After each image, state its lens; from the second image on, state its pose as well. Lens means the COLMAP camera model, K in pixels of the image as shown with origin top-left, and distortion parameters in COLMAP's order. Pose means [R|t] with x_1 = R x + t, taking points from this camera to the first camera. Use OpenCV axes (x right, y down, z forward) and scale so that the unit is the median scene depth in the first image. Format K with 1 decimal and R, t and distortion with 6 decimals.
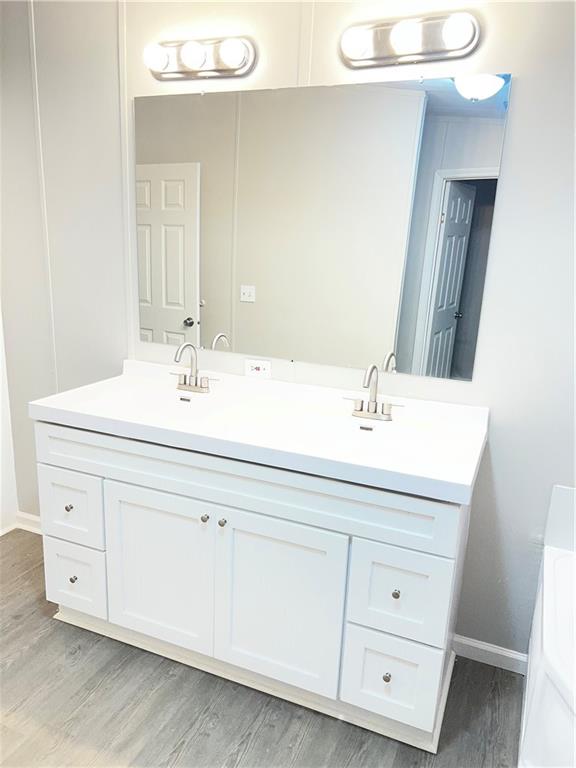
lens RADIAL K [[589.2, 0, 288.0], [0, 589.2, 384.0], [0, 0, 1]] dist [0.036929, -0.003312]
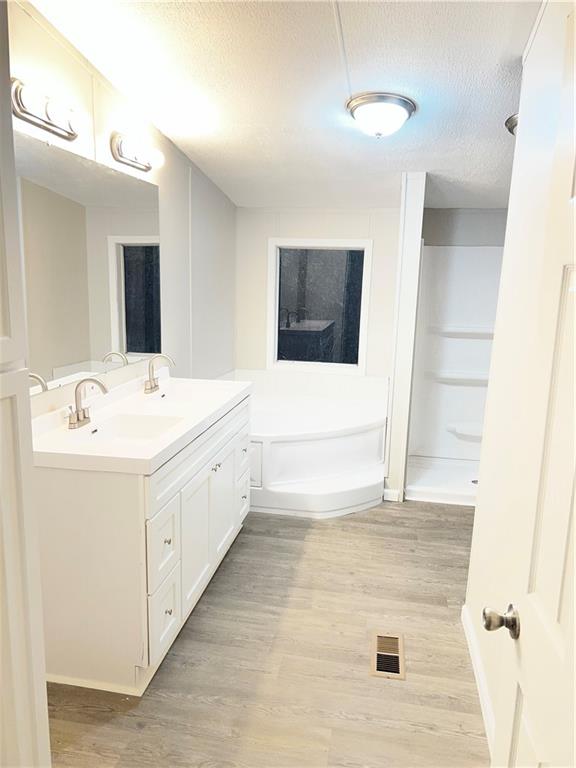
lens RADIAL K [[589.2, 0, 288.0], [0, 589.2, 384.0], [0, 0, 1]] dist [0.036929, -0.003312]
pose [[-0.216697, -0.236986, 0.947037, -1.407484], [0.195989, 0.939776, 0.280015, -0.320529], [-0.956363, 0.246288, -0.157200, 0.949671]]
